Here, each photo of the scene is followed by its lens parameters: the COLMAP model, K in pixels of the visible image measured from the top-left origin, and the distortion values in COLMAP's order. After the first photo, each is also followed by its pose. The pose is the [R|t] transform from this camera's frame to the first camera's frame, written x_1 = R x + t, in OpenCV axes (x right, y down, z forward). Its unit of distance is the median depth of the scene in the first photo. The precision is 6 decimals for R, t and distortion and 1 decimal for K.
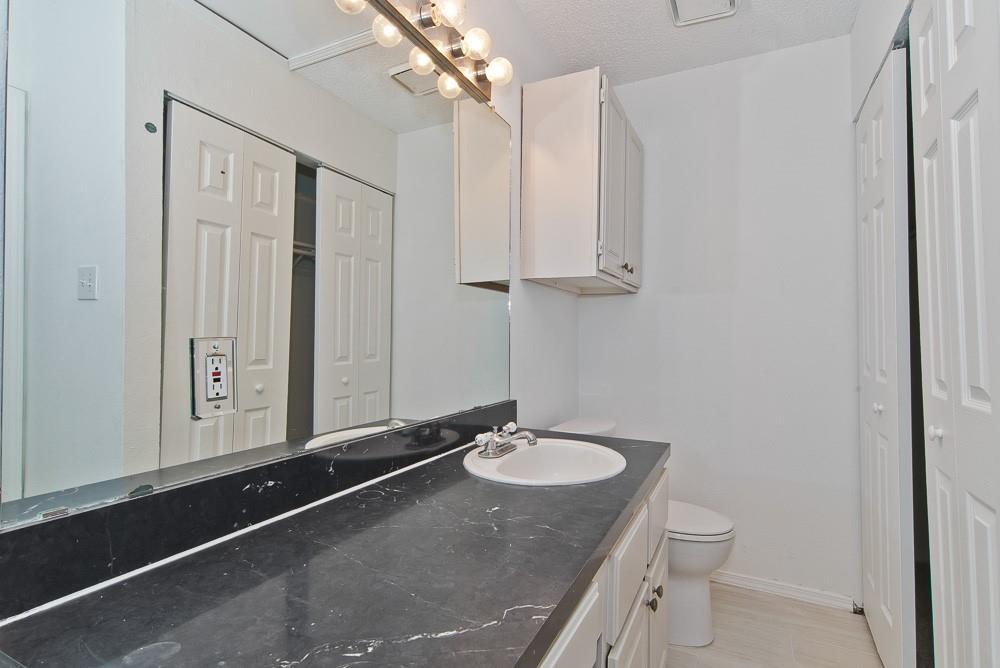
lens RADIAL K [[491.9, 0, 508.8], [0, 491.9, 334.8], [0, 0, 1]] dist [-0.001704, 0.000308]
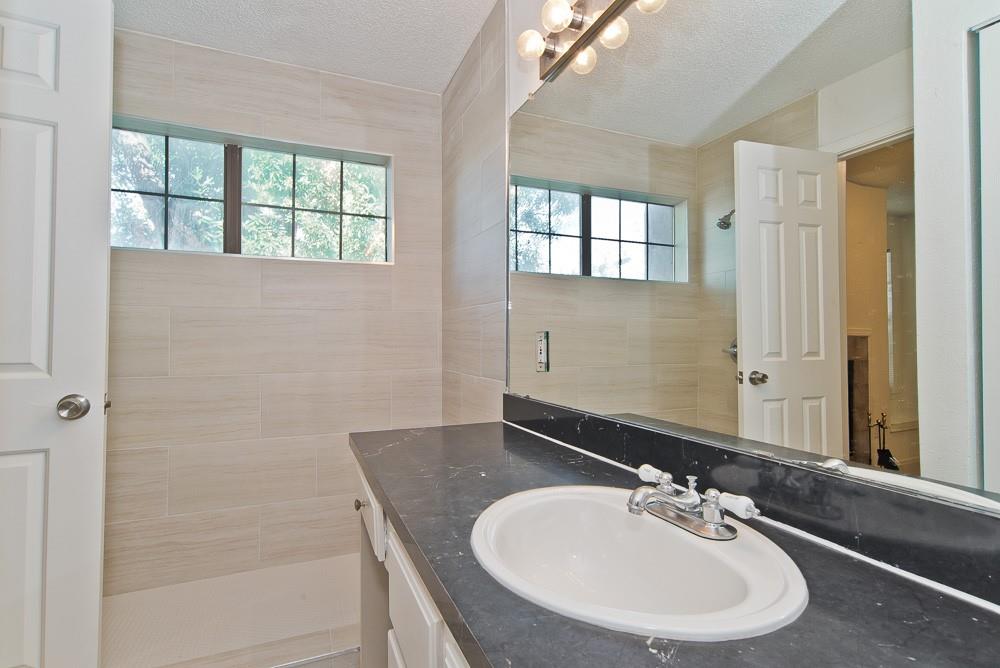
lens RADIAL K [[491.9, 0, 509.3], [0, 491.9, 329.8], [0, 0, 1]] dist [-0.001704, 0.000308]
pose [[-0.649952, -0.013282, -0.759859, 0.675317], [0.020298, 0.999187, -0.034827, 0.036001], [0.759704, -0.038060, -0.649154, 1.478476]]
